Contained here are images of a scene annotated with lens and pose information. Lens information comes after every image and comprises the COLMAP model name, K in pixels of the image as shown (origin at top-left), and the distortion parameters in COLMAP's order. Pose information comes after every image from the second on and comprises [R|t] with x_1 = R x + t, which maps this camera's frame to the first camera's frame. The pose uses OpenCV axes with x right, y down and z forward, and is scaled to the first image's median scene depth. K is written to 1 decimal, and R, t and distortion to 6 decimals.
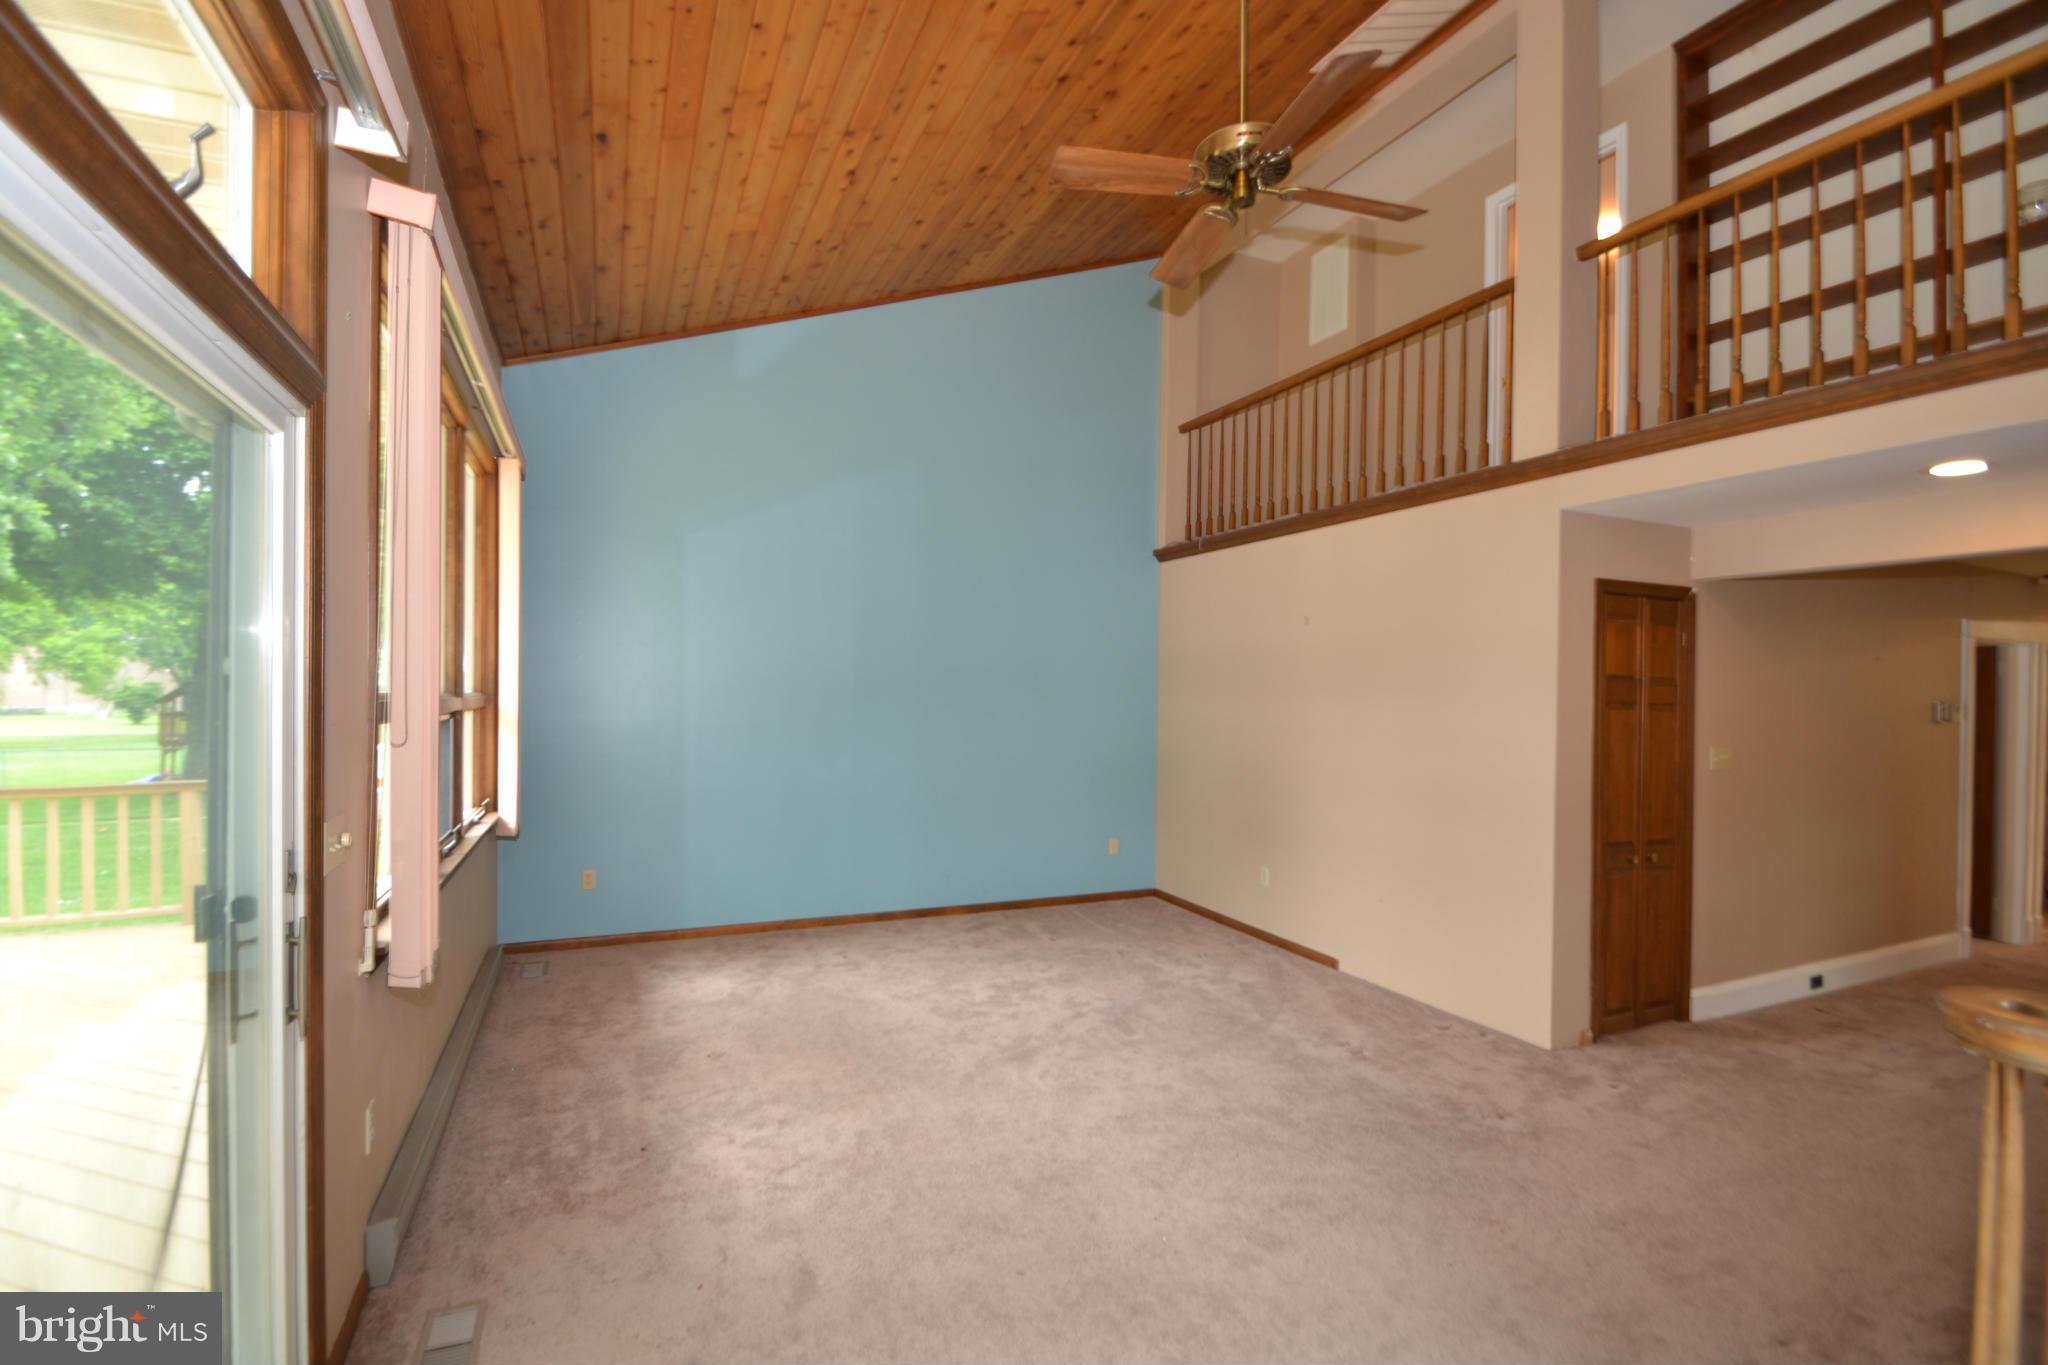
lens RADIAL K [[926.0, 0, 1005.7], [0, 926.0, 682.4], [0, 0, 1]] dist [0.001358, -0.000232]
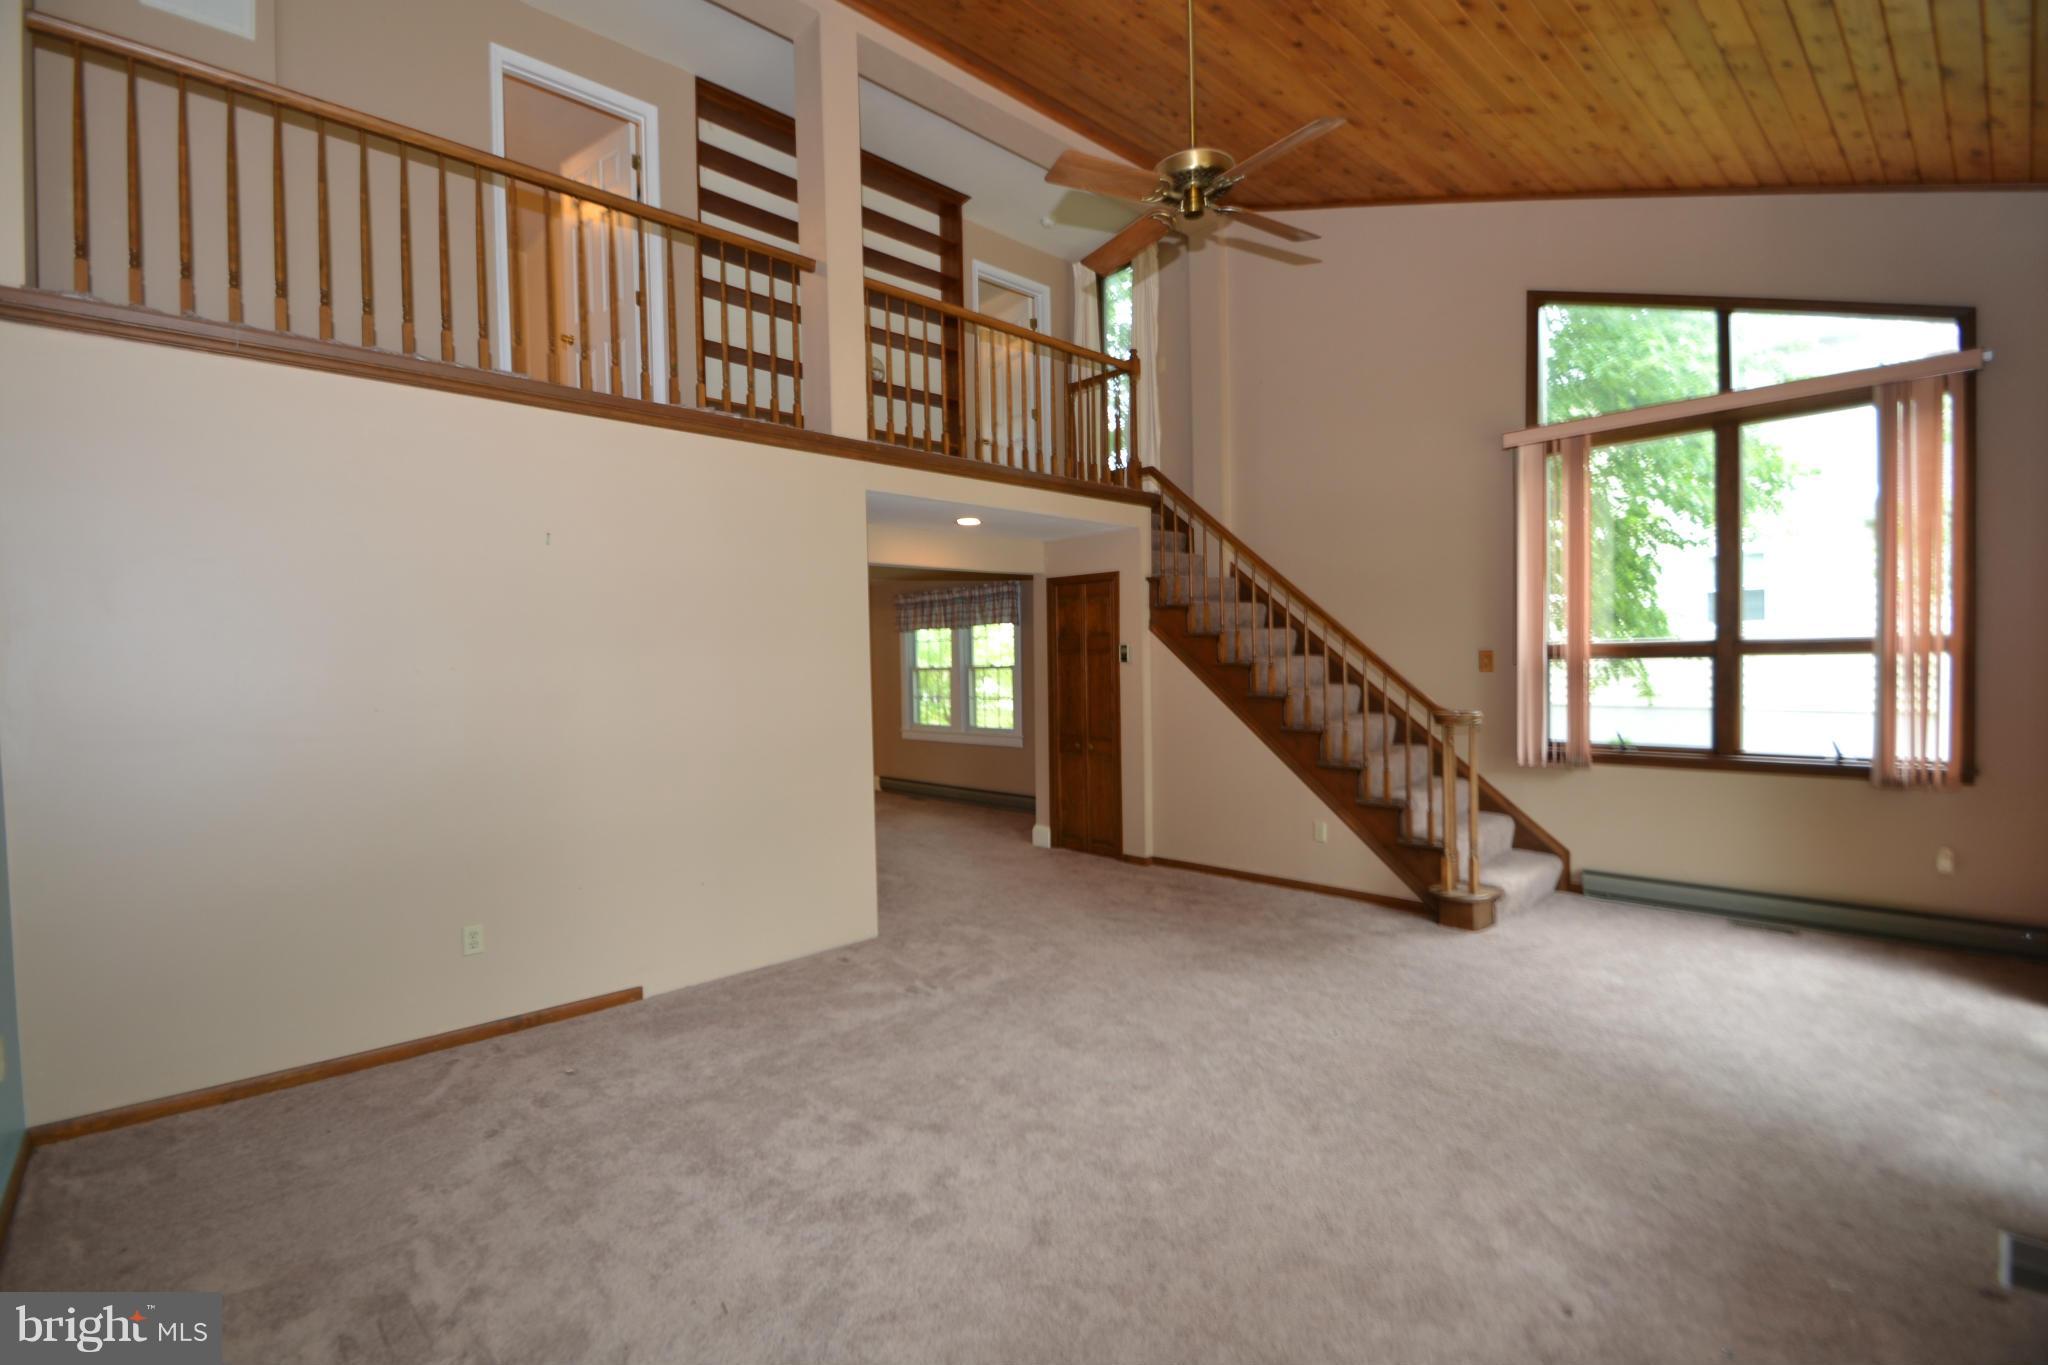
lens RADIAL K [[926.0, 0, 1005.7], [0, 926.0, 682.4], [0, 0, 1]] dist [0.001358, -0.000232]
pose [[-0.325275, -0.033201, 0.945036, -0.533195], [0.003451, 0.999335, 0.036296, 0.015586], [-0.945613, 0.015067, -0.324945, 1.071892]]
